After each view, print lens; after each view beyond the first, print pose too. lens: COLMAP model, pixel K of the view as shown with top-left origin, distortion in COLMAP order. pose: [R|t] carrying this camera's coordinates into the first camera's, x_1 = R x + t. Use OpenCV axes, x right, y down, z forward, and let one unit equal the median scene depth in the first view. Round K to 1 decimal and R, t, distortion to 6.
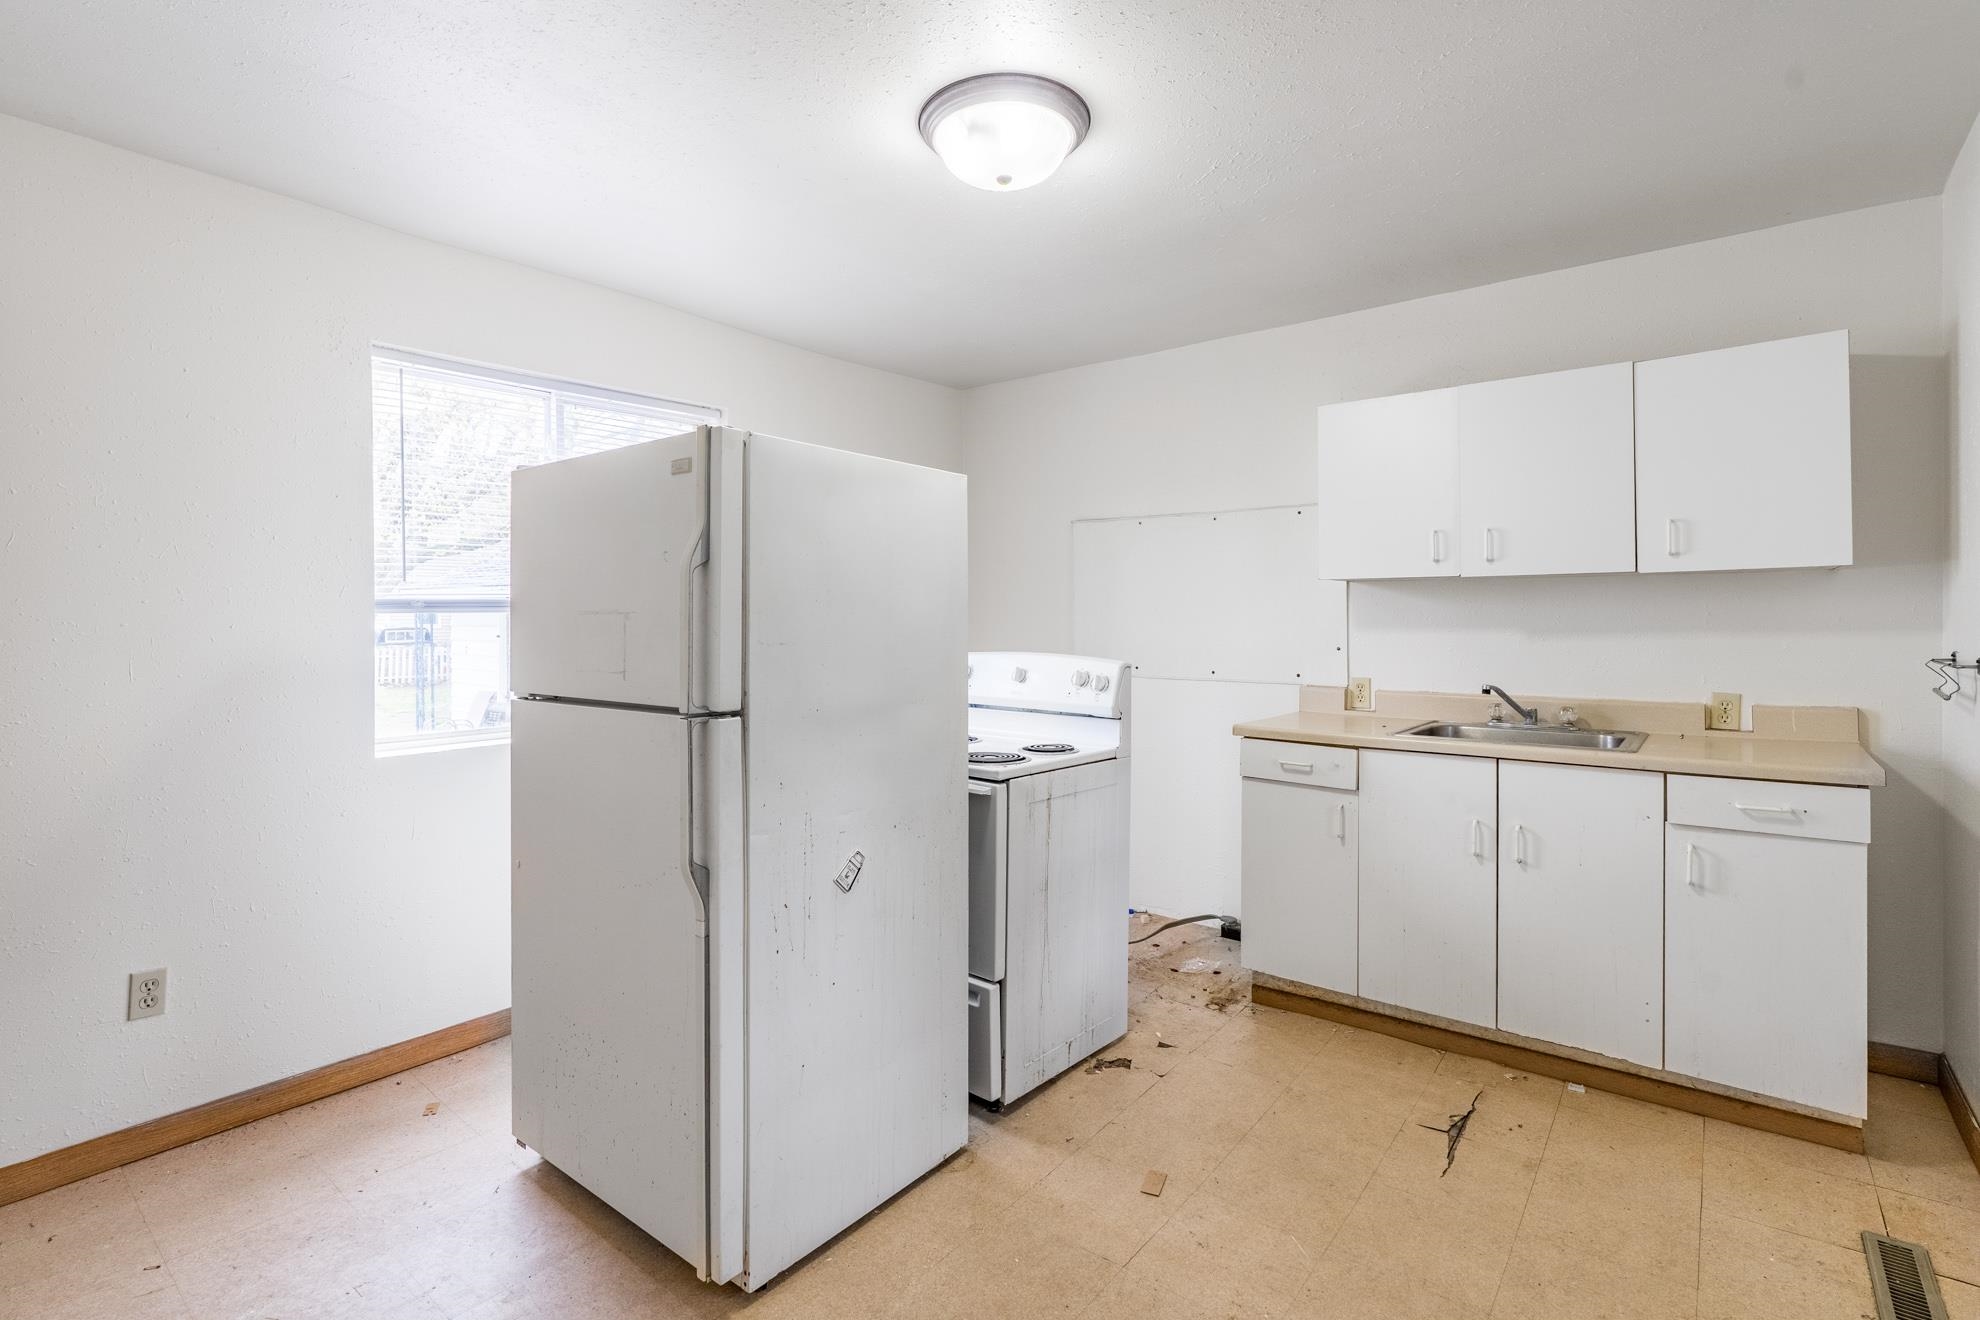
lens RADIAL K [[903.5, 0, 1004.7], [0, 903.5, 622.8], [0, 0, 1]] dist [-0.004054, 0.001800]
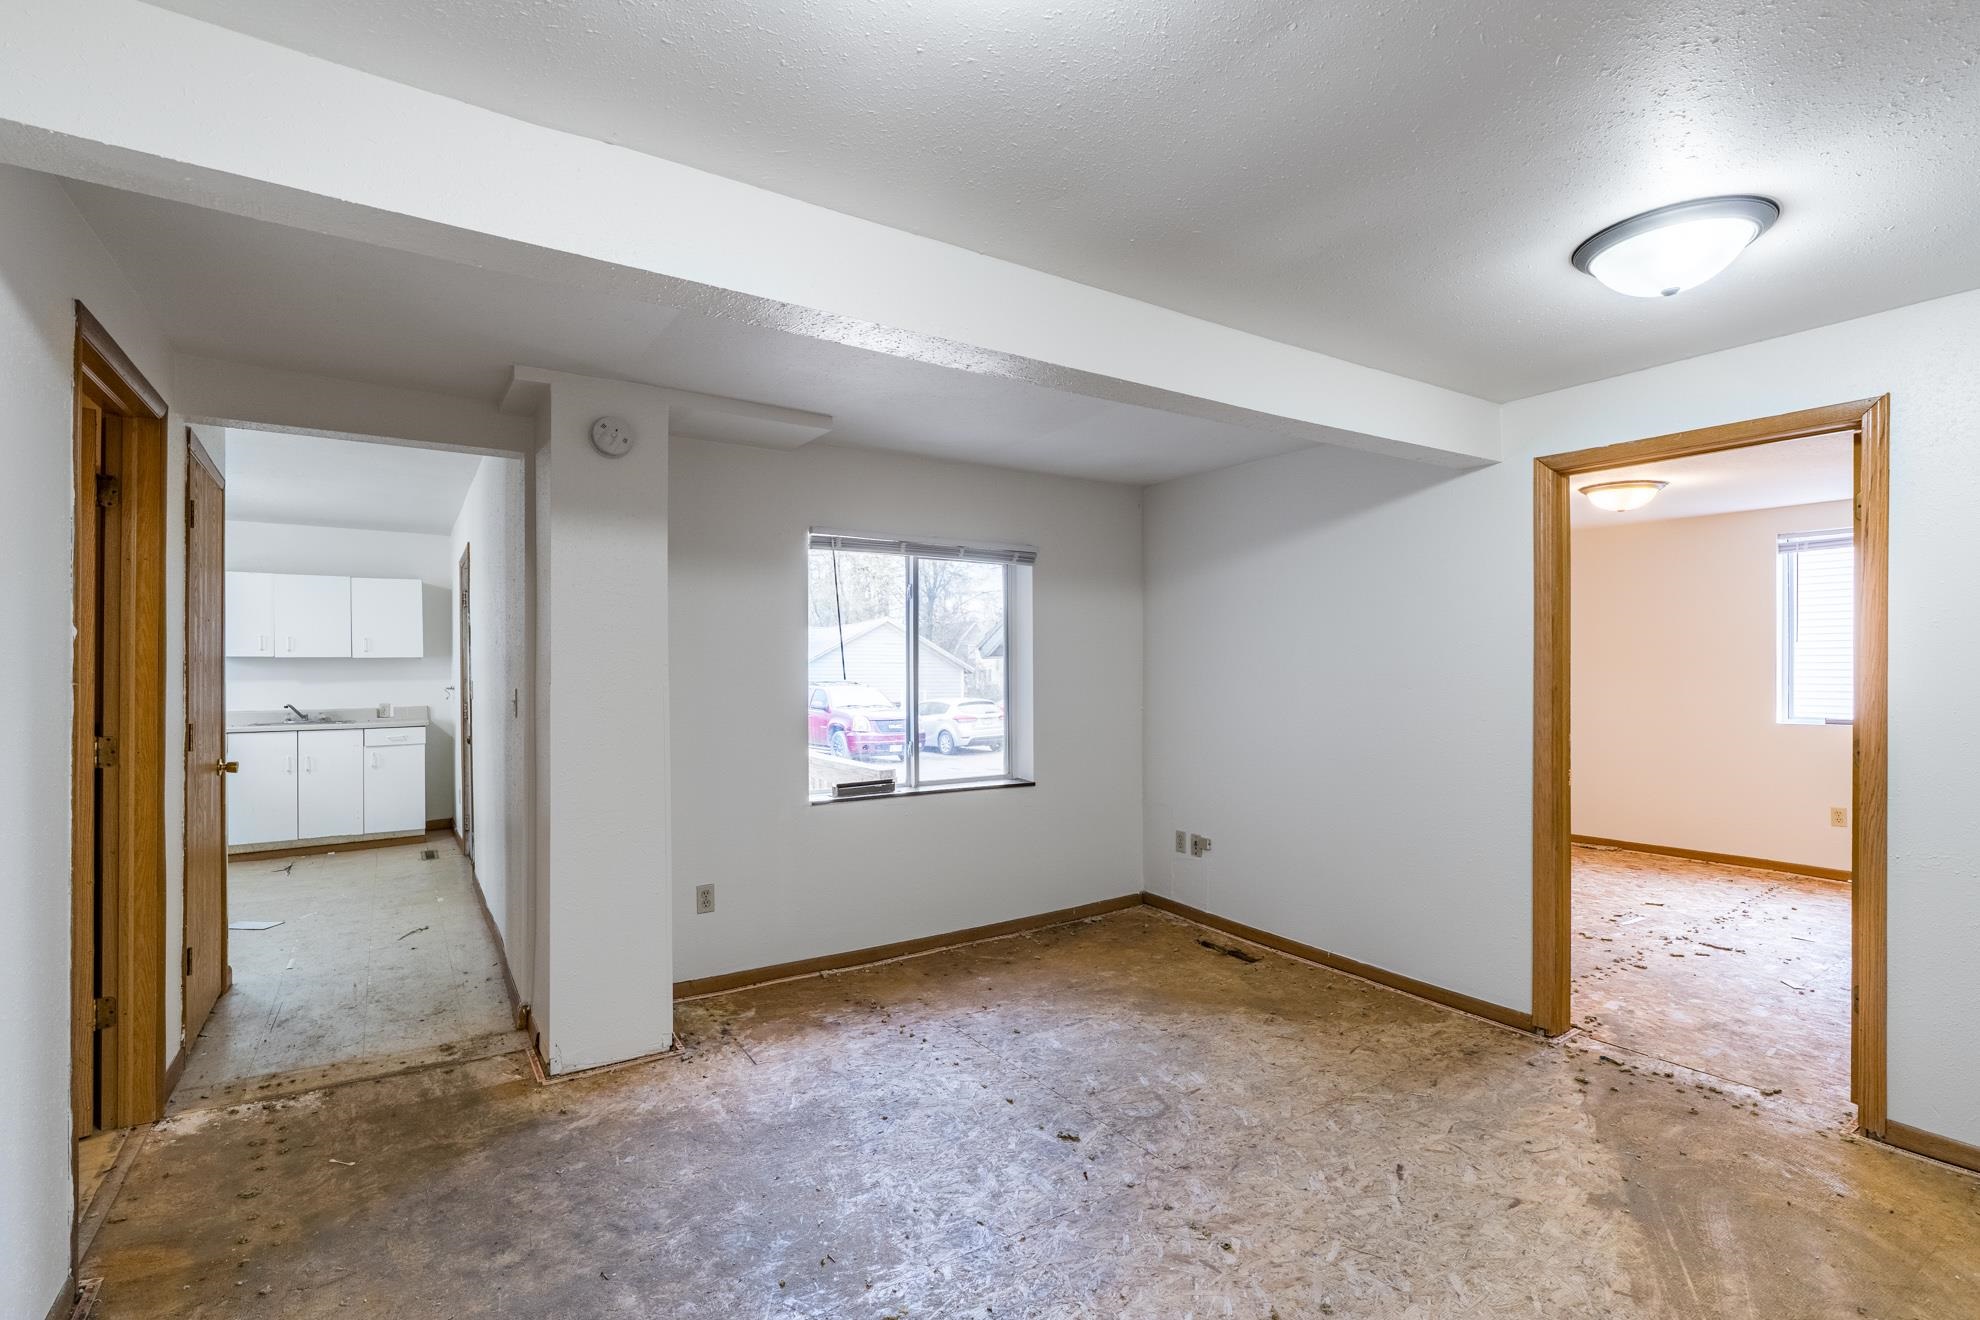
lens RADIAL K [[903.5, 0, 991.6], [0, 903.5, 678.5], [0, 0, 1]] dist [-0.004054, 0.001800]
pose [[0.315906, -0.007718, 0.948759, -1.202958], [0.013174, 0.999906, 0.003748, 0.020285], [-0.948699, 0.011315, 0.315978, -1.600803]]
